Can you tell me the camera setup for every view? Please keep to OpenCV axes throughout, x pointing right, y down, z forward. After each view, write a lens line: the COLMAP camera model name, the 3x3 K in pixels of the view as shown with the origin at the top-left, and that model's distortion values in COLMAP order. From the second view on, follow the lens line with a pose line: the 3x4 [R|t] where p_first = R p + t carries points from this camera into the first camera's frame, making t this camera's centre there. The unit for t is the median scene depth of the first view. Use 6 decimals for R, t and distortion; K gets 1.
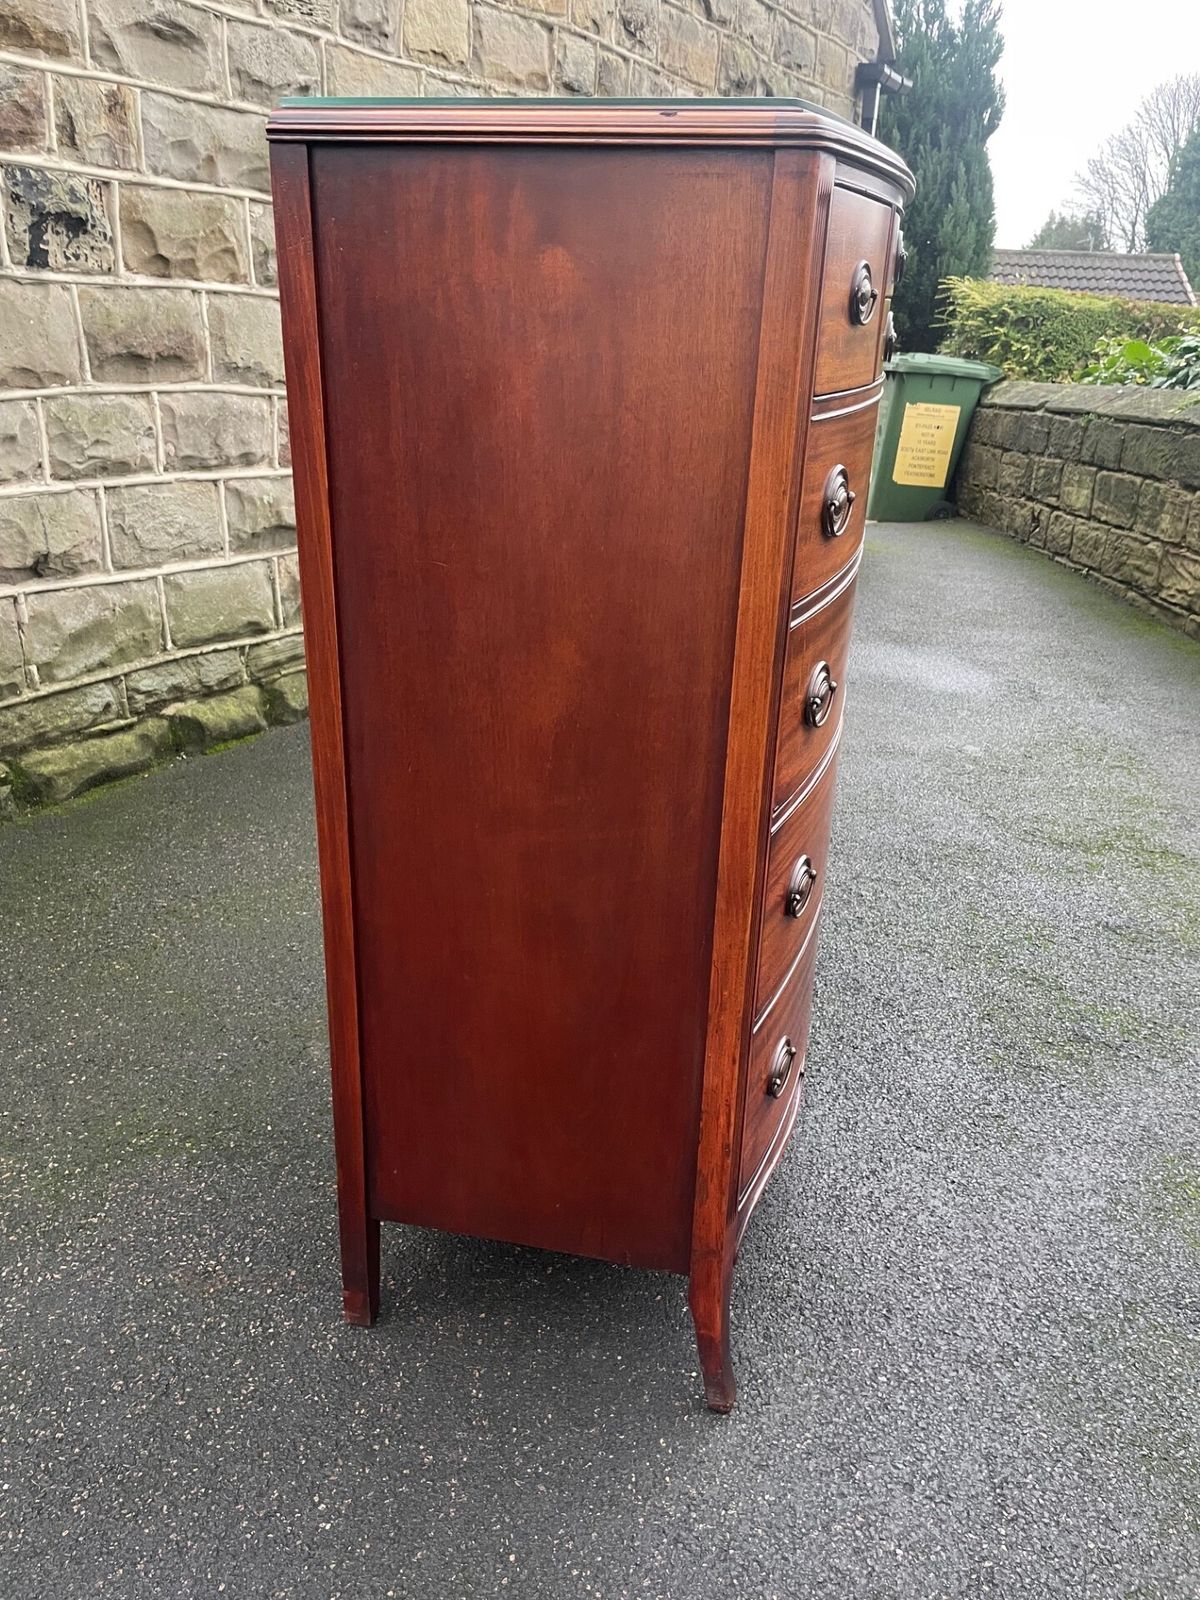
lens RADIAL K [[1236.2, 0, 610.1], [0, 1236.2, 808.1], [0, 0, 1]] dist [0.082052, -0.107542]
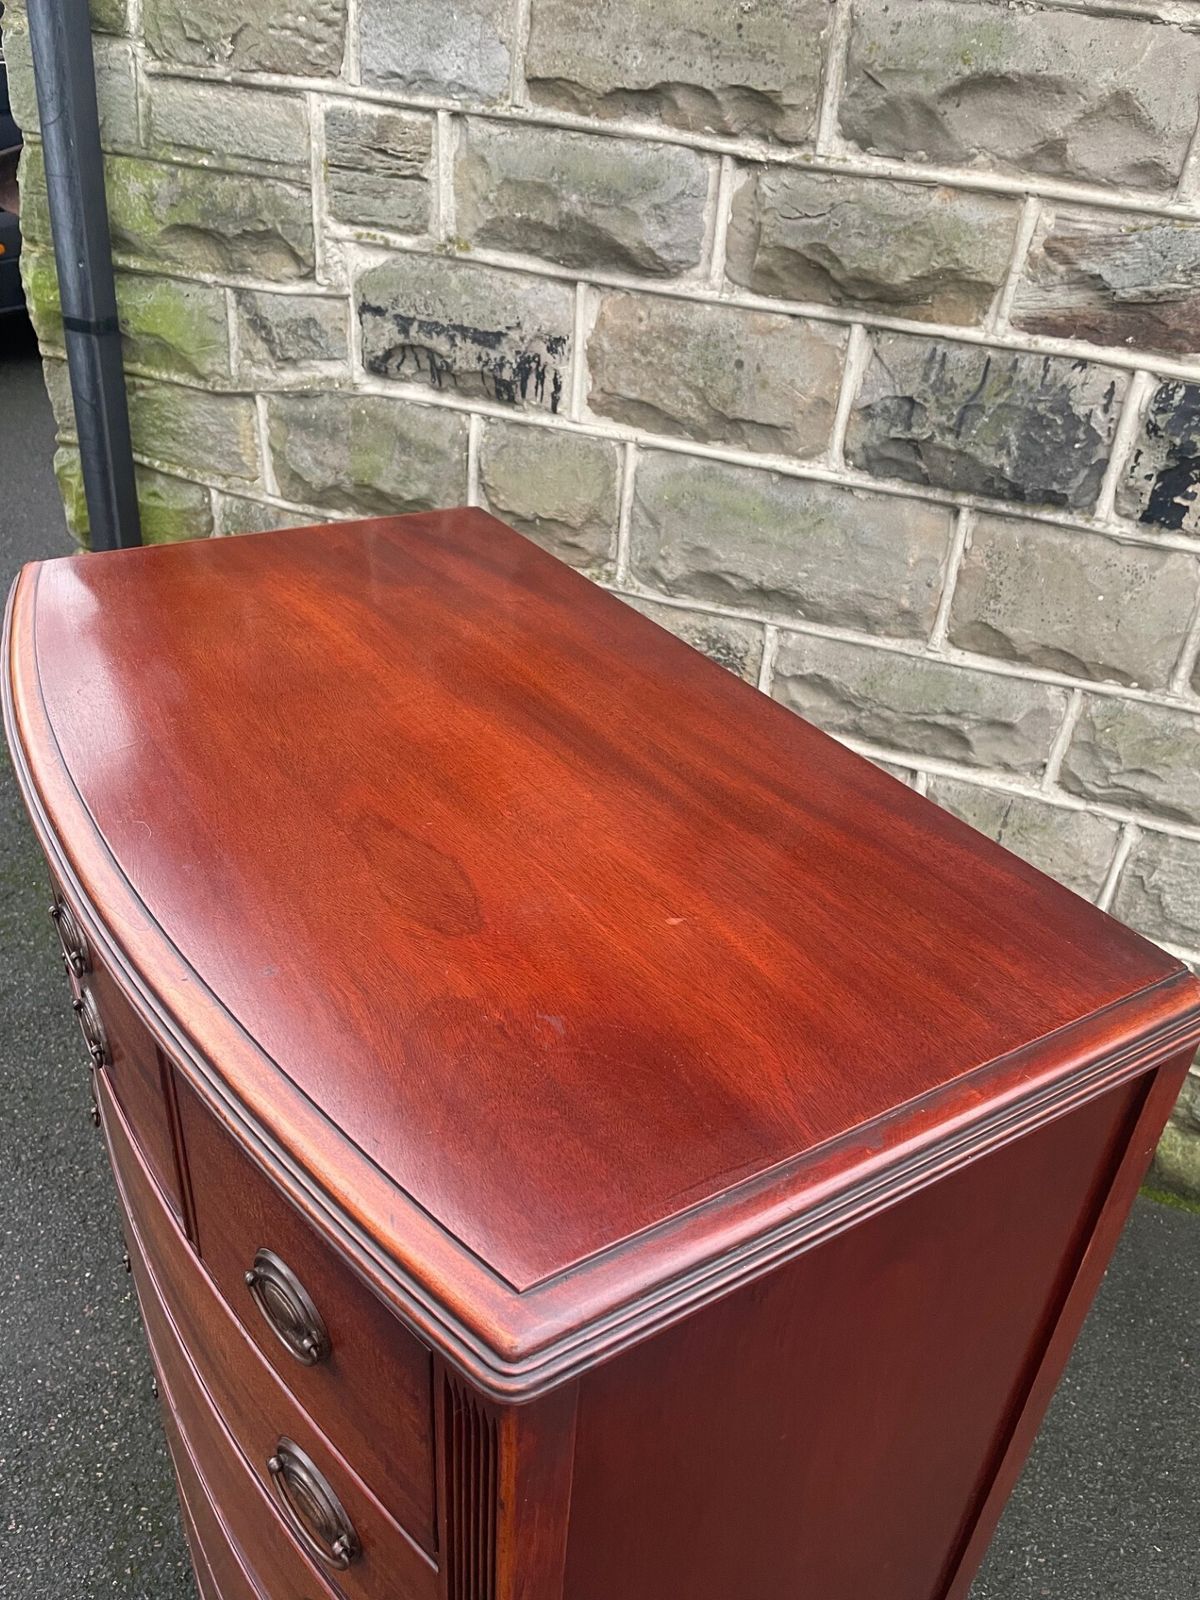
lens RADIAL K [[1223.9, 0, 600.4], [0, 1223.9, 811.8], [0, 0, 1]] dist [0.086965, -0.123385]
pose [[0.144469, 0.510108, -0.847890, 0.111853], [-0.430396, 0.803972, 0.410352, -0.406280], [0.891004, 0.305645, 0.335698, 0.513587]]
